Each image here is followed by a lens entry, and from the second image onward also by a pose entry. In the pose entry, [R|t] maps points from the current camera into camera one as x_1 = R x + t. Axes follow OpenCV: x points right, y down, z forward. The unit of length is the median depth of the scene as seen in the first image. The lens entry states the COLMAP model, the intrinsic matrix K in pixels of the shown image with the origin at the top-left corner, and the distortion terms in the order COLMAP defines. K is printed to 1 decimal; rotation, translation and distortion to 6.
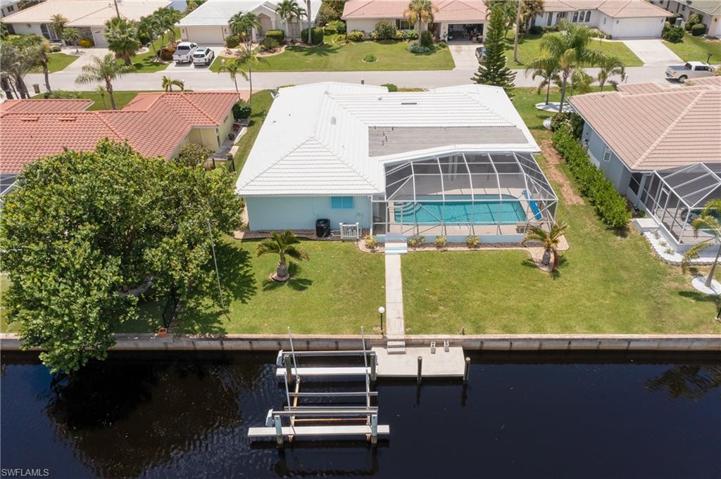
lens RADIAL K [[566.0, 0, 362.3], [0, 566.0, 239.7], [0, 0, 1]] dist [0.009947, 0.008247]
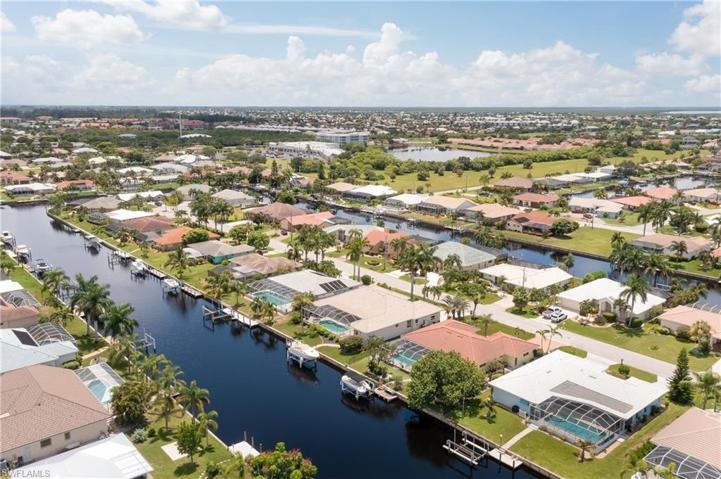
lens RADIAL K [[566.0, 0, 362.3], [0, 566.0, 239.7], [0, 0, 1]] dist [0.009947, 0.008247]
pose [[0.661381, 0.174025, -0.729583, 1.233722], [-0.407643, 0.899910, -0.154883, -0.032317], [0.629605, 0.399846, 0.666123, -1.455814]]
